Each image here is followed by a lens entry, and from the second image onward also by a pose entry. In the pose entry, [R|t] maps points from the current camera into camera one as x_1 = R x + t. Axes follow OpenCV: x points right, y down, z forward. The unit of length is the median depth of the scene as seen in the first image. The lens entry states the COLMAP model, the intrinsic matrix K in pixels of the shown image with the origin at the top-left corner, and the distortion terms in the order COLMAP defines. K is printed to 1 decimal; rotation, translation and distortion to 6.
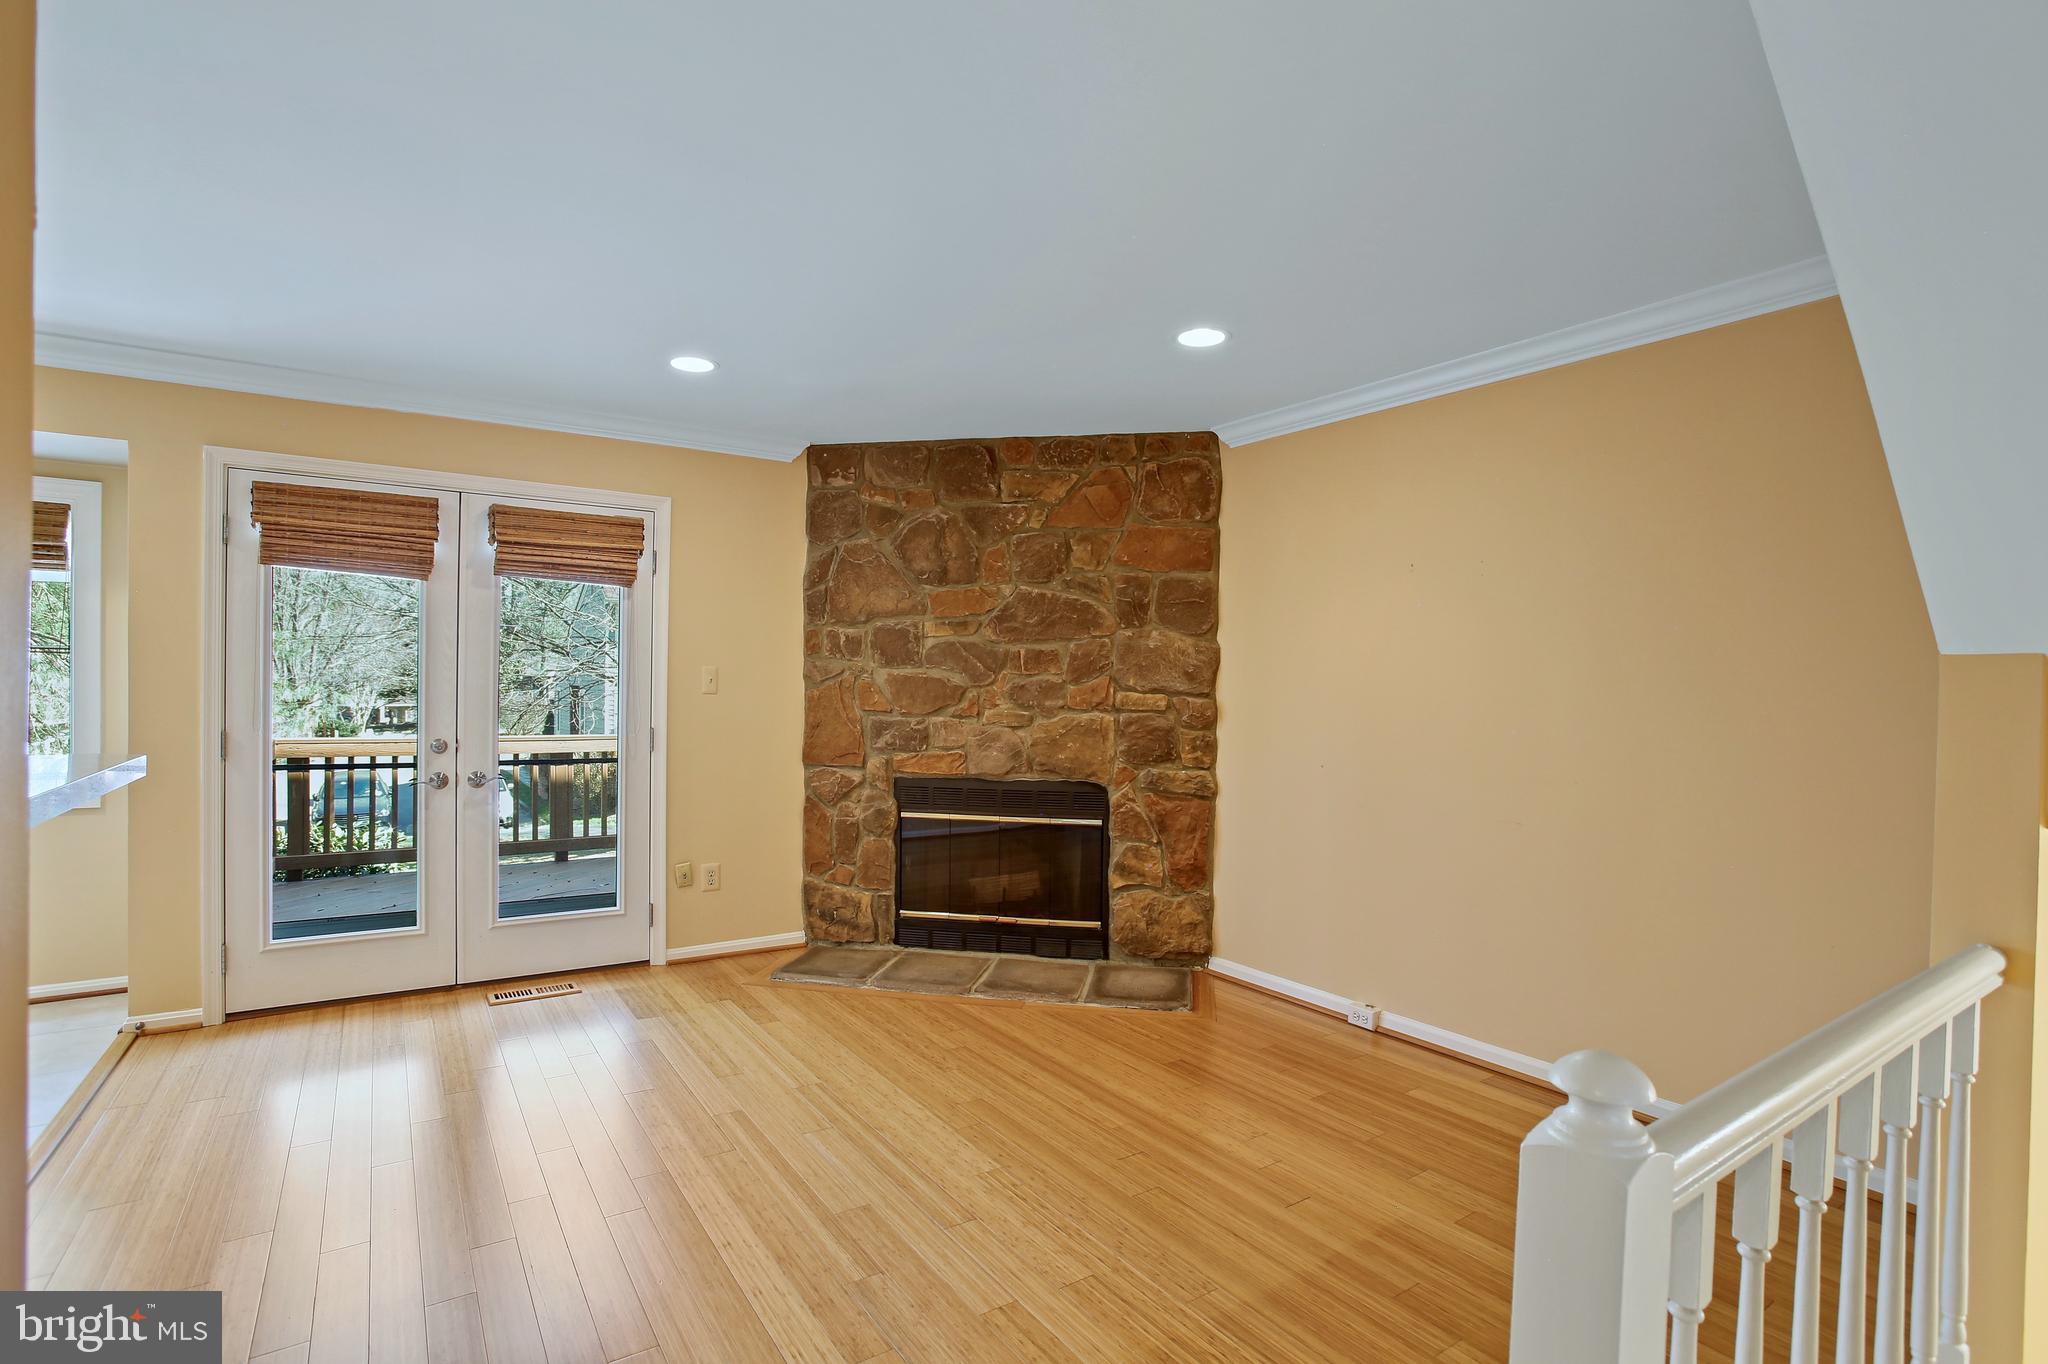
lens RADIAL K [[937.6, 0, 991.7], [0, 937.6, 706.2], [0, 0, 1]] dist [-0.041055, 0.004839]
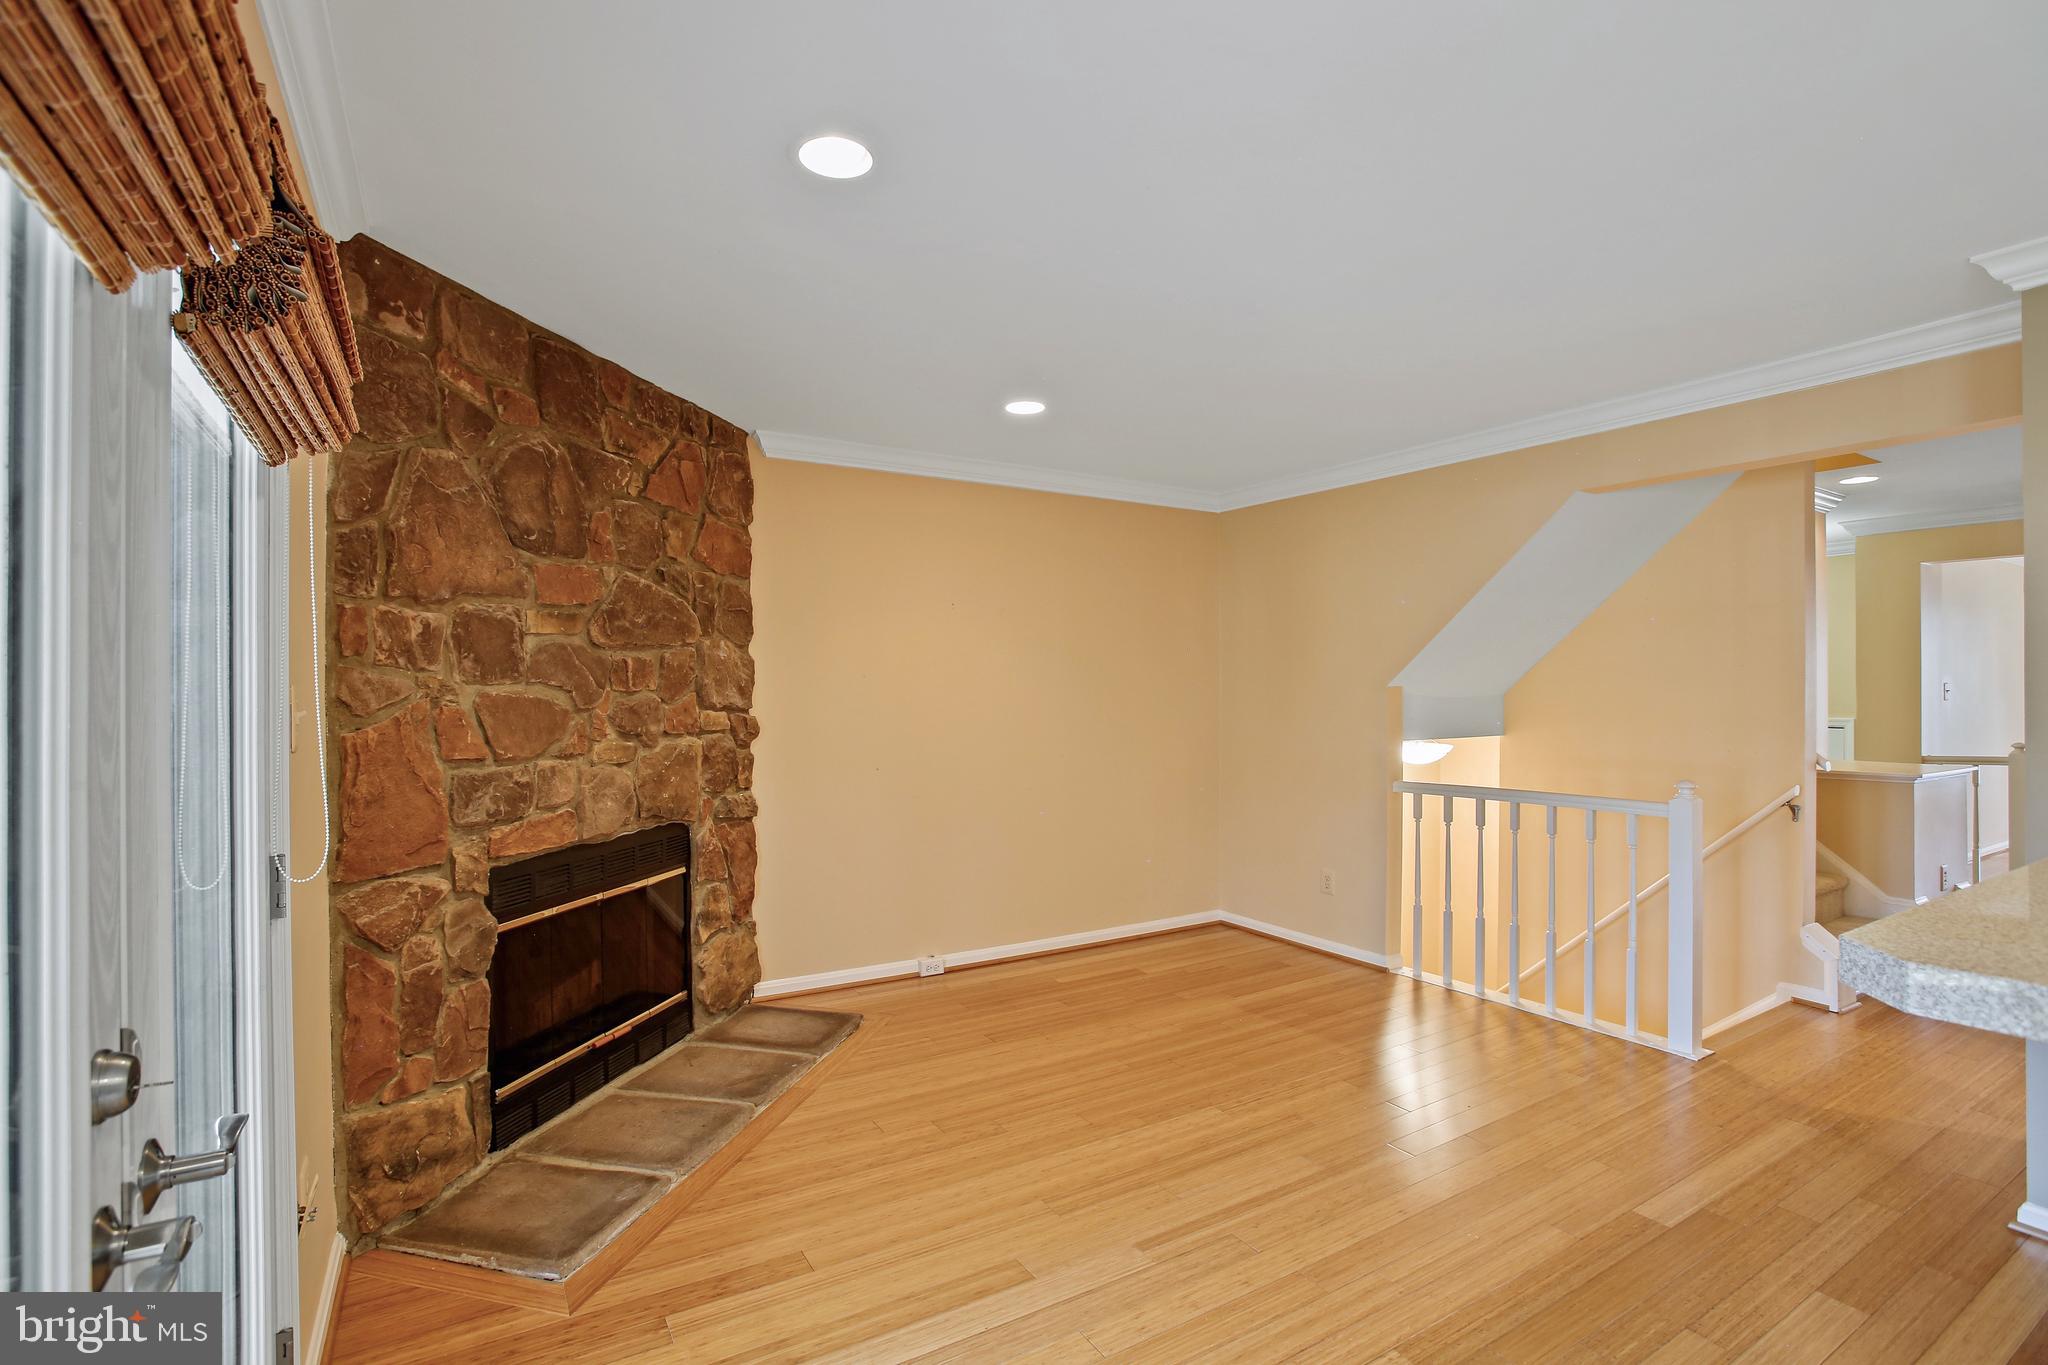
lens RADIAL K [[937.6, 0, 1016.6], [0, 937.6, 683.8], [0, 0, 1]] dist [-0.041055, 0.004839]
pose [[0.057514, -0.010369, 0.998291, -0.671683], [0.014252, 0.999853, 0.009564, -0.042258], [-0.998243, 0.013678, 0.057654, 0.647101]]
